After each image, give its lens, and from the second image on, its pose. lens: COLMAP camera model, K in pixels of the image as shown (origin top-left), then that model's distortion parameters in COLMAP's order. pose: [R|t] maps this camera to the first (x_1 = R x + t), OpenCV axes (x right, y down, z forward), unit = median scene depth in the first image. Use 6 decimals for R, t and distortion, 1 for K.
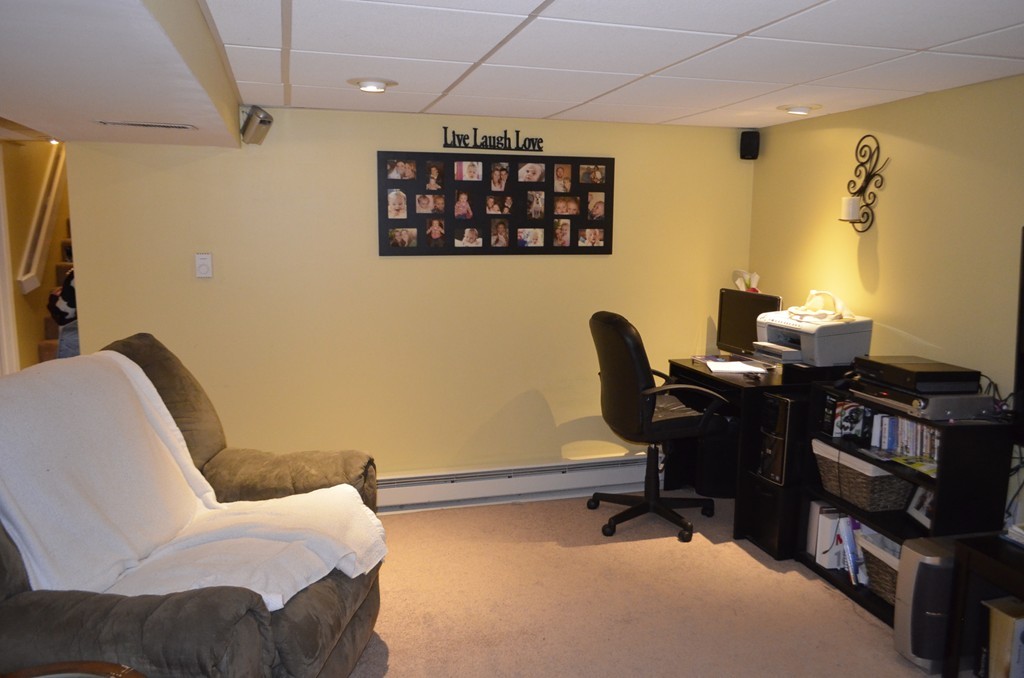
lens RADIAL K [[795.0, 0, 517.8], [0, 795.0, 338.4], [0, 0, 1]] dist [-0.013042, 0.006711]
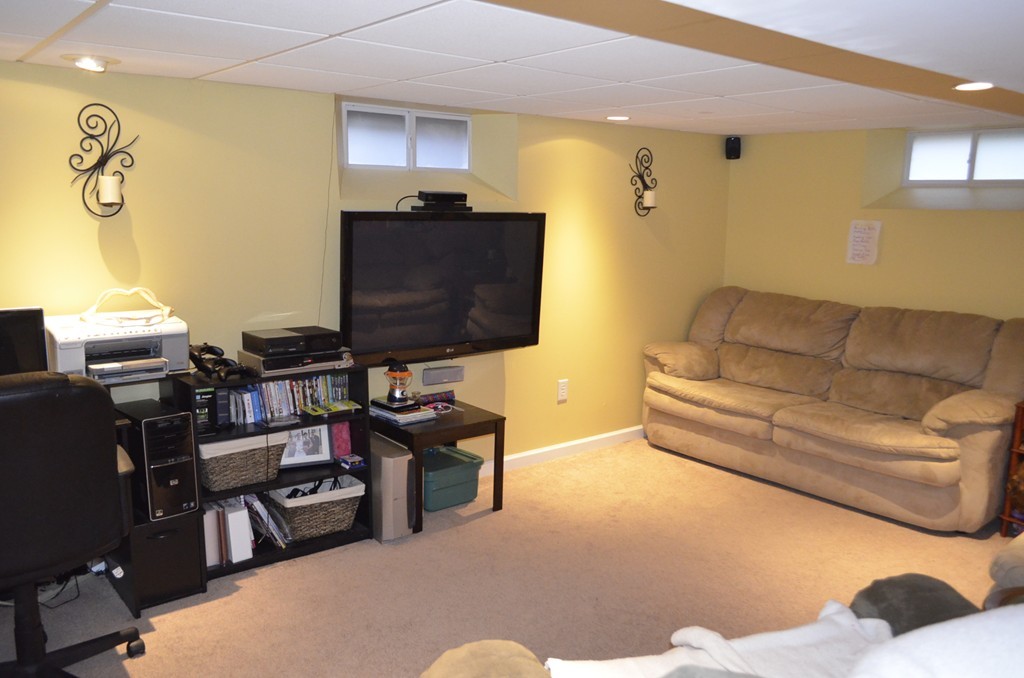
lens RADIAL K [[795.0, 0, 517.8], [0, 795.0, 338.4], [0, 0, 1]] dist [-0.013042, 0.006711]
pose [[-0.407259, -0.167491, 0.897824, -0.564366], [0.109968, 0.966896, 0.230259, -0.159638], [-0.906668, 0.192506, -0.375358, 0.968249]]
